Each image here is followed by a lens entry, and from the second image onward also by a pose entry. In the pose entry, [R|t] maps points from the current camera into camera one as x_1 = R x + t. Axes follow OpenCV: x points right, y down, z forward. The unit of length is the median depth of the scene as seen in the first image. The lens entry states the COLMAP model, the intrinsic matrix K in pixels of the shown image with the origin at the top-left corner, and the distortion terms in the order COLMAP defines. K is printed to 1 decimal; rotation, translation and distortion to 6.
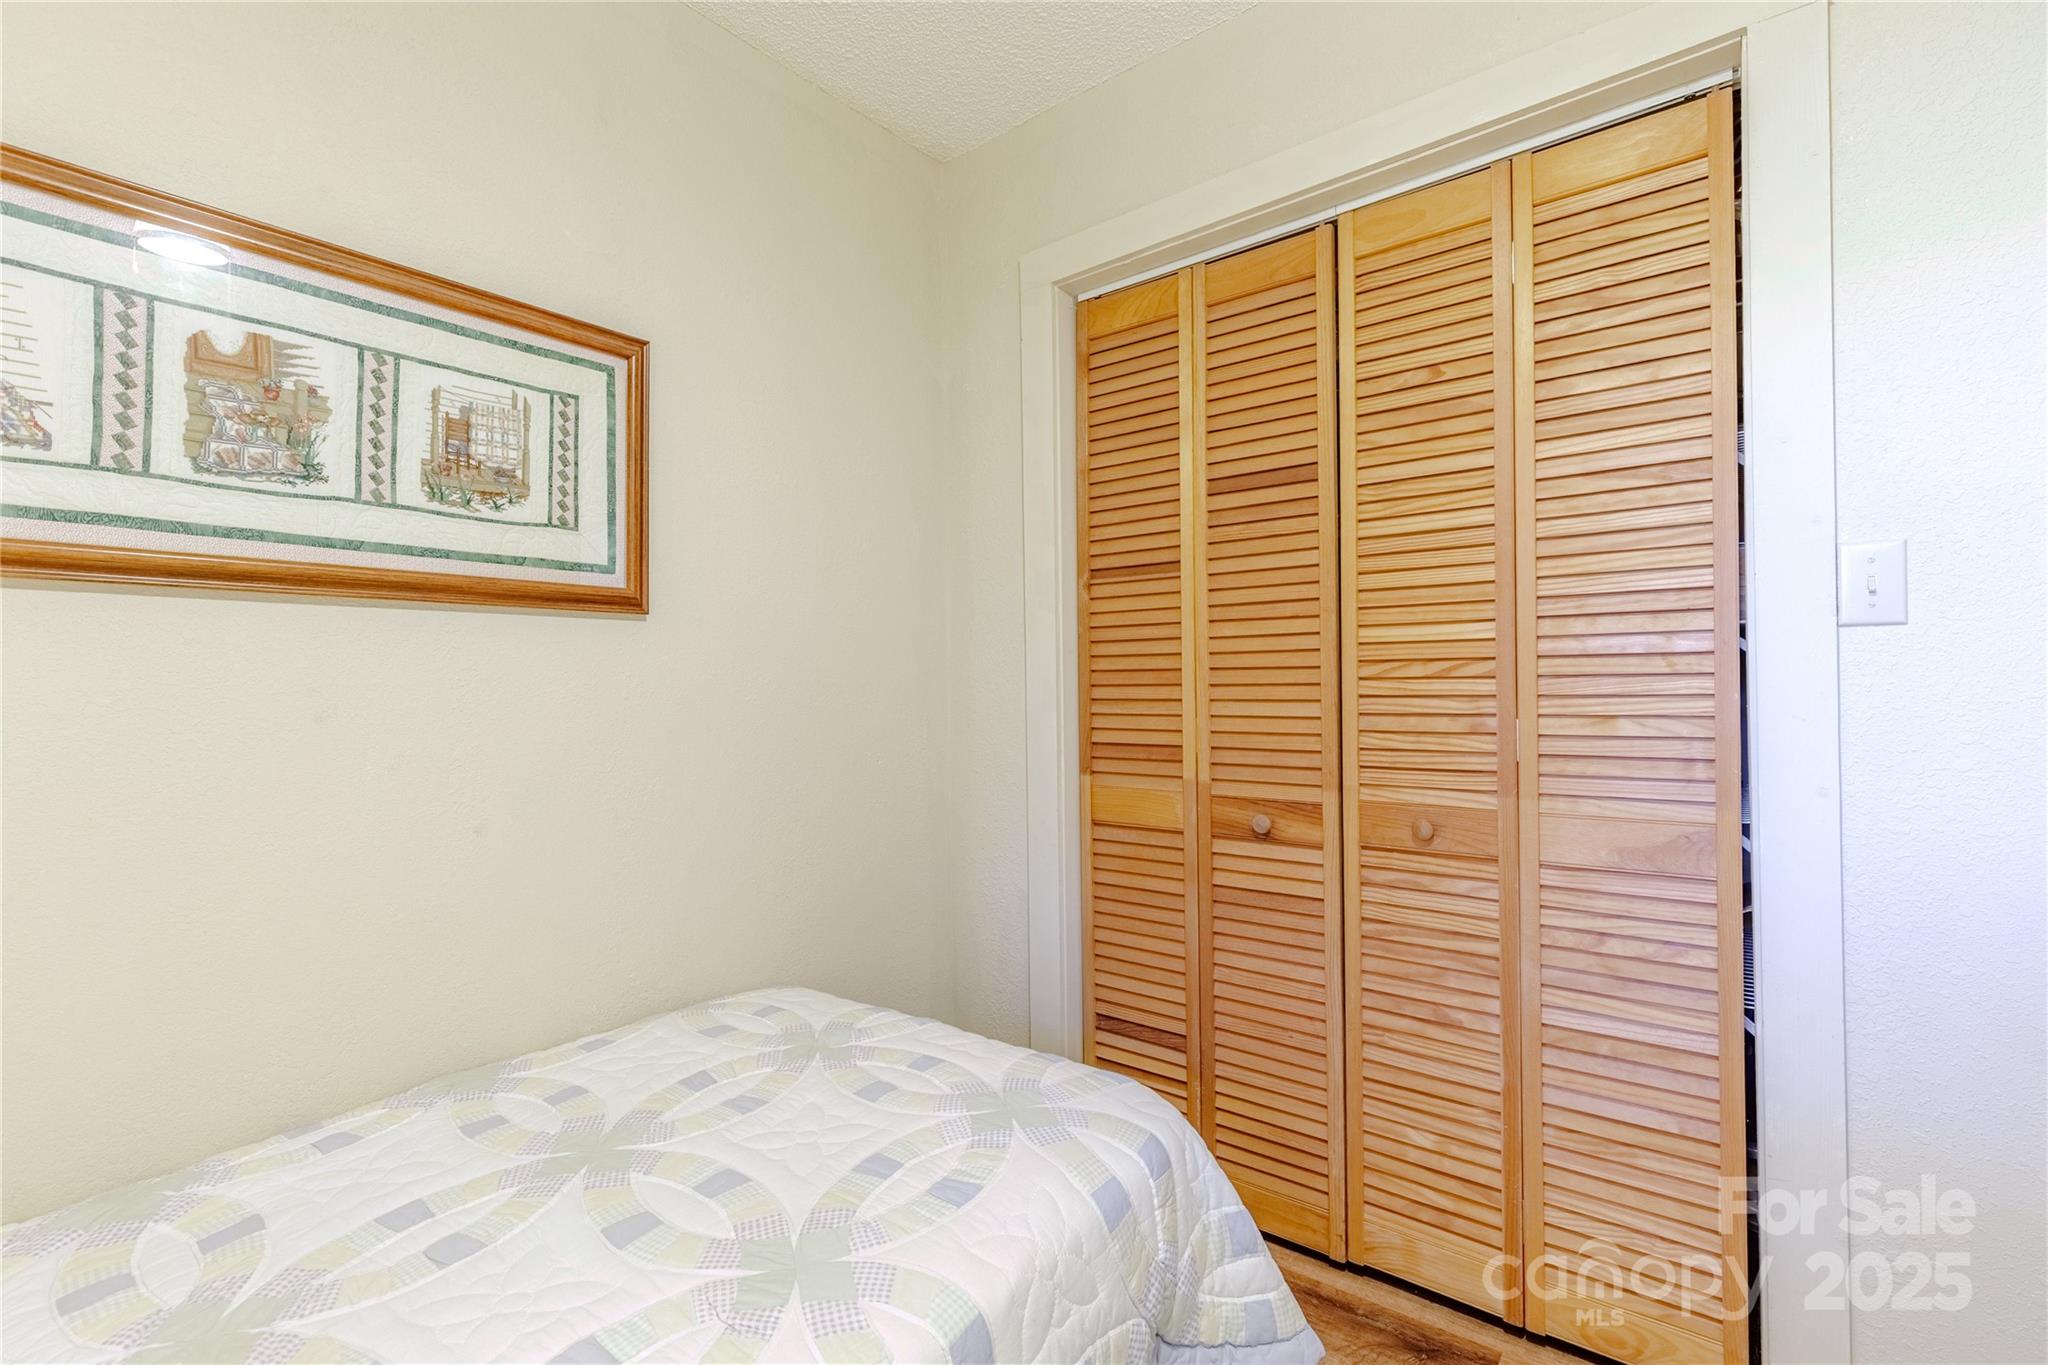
lens RADIAL K [[918.7, 0, 1027.3], [0, 918.7, 668.9], [0, 0, 1]] dist [0.002318, 0.000621]
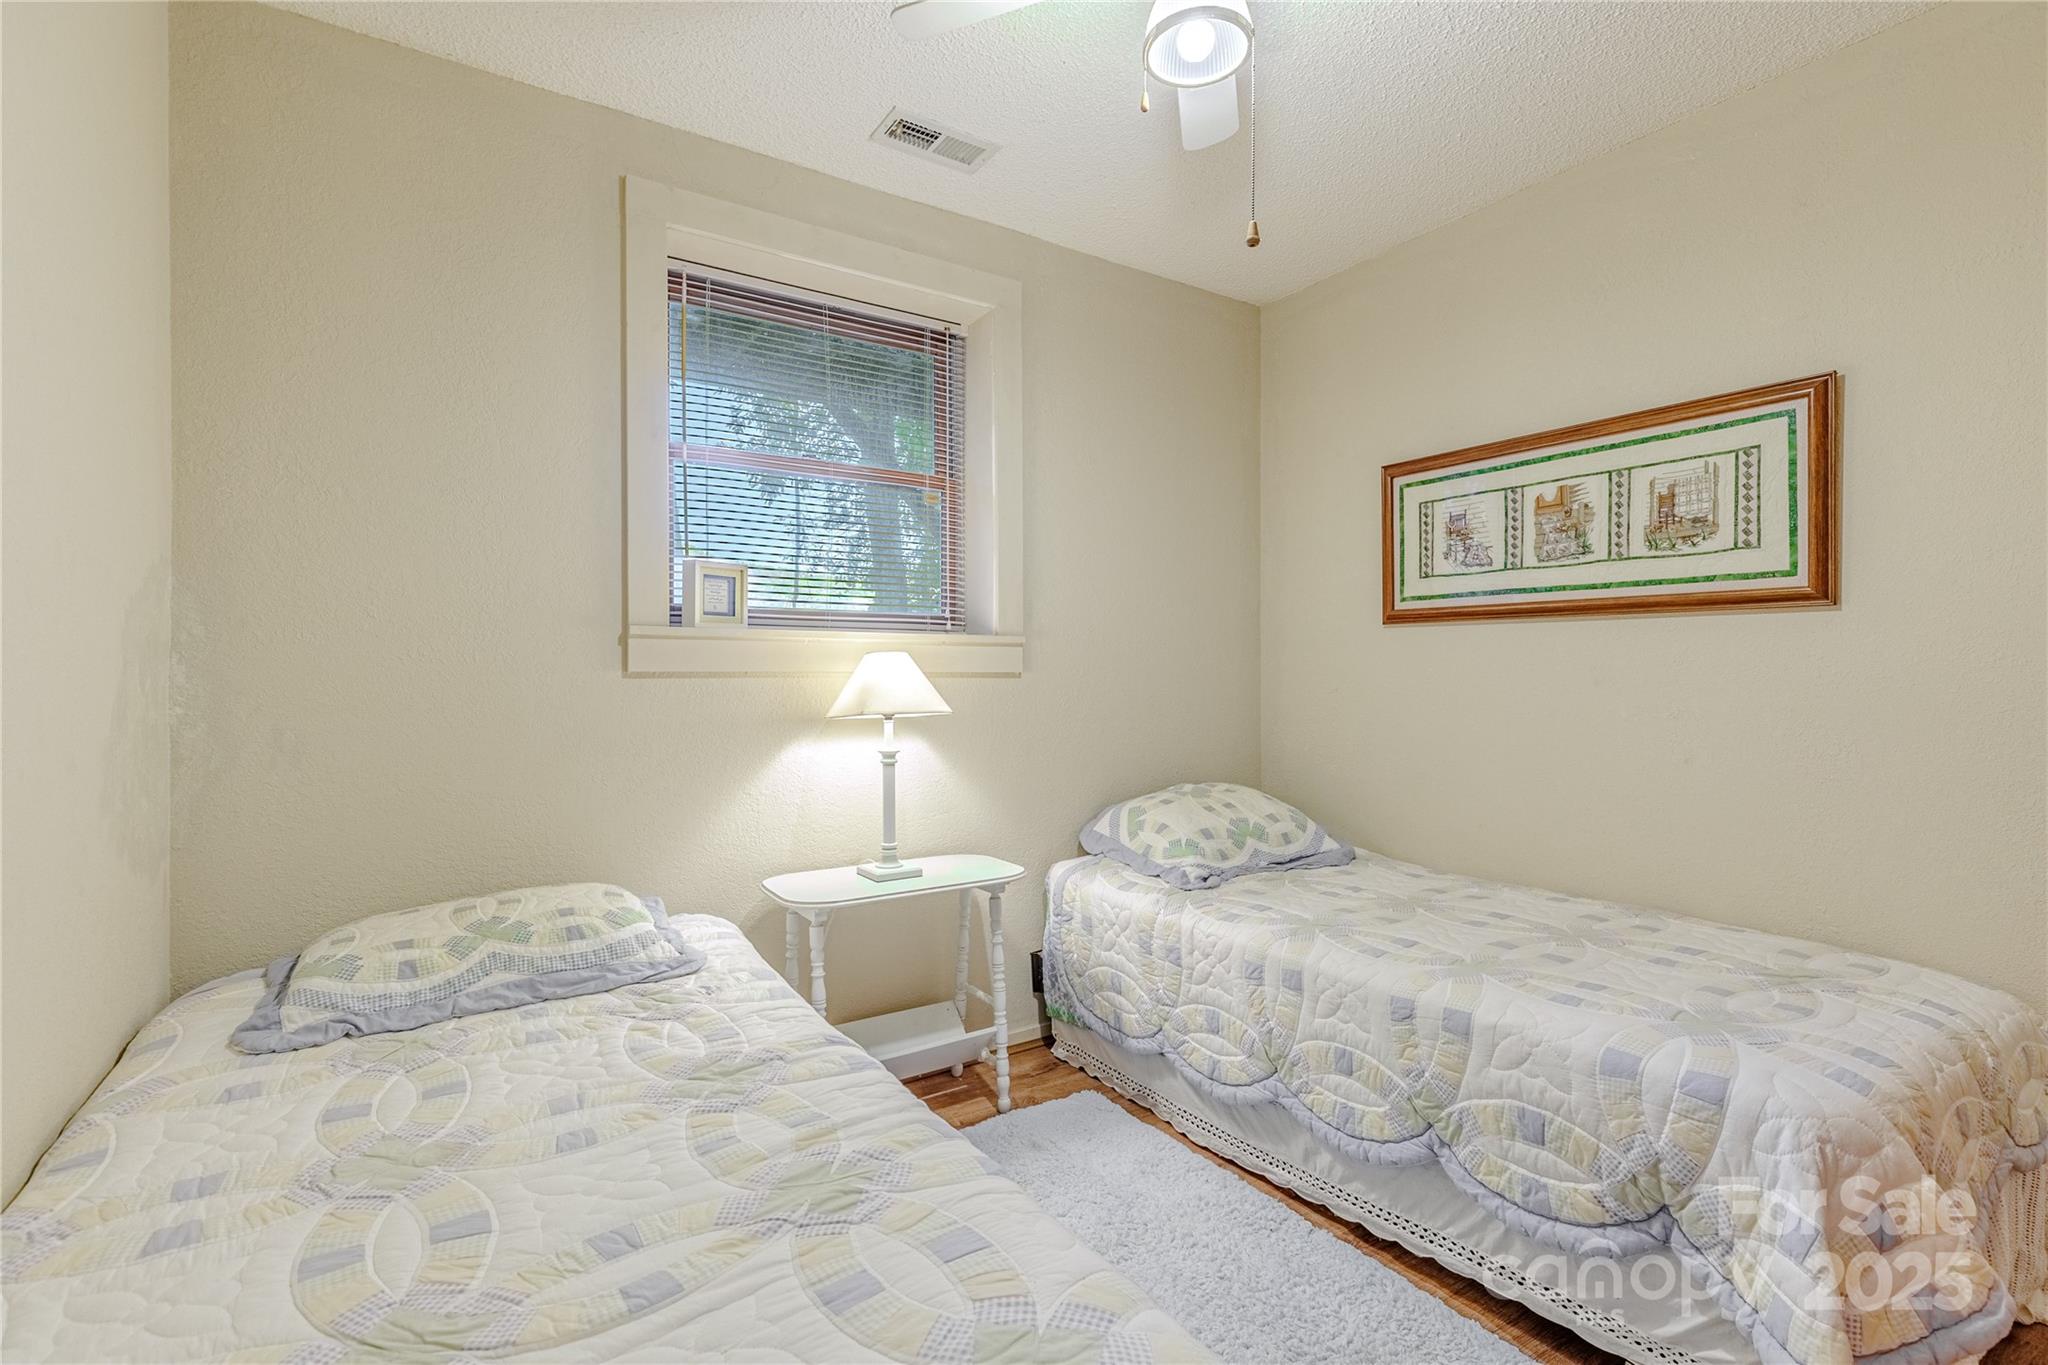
lens RADIAL K [[918.7, 0, 1027.1], [0, 918.7, 671.6], [0, 0, 1]] dist [0.002318, 0.000621]
pose [[-0.327675, 0.015644, -0.944661, 1.225267], [0.018907, 0.999771, 0.009999, -0.007192], [0.944601, -0.014585, -0.327896, 0.489797]]
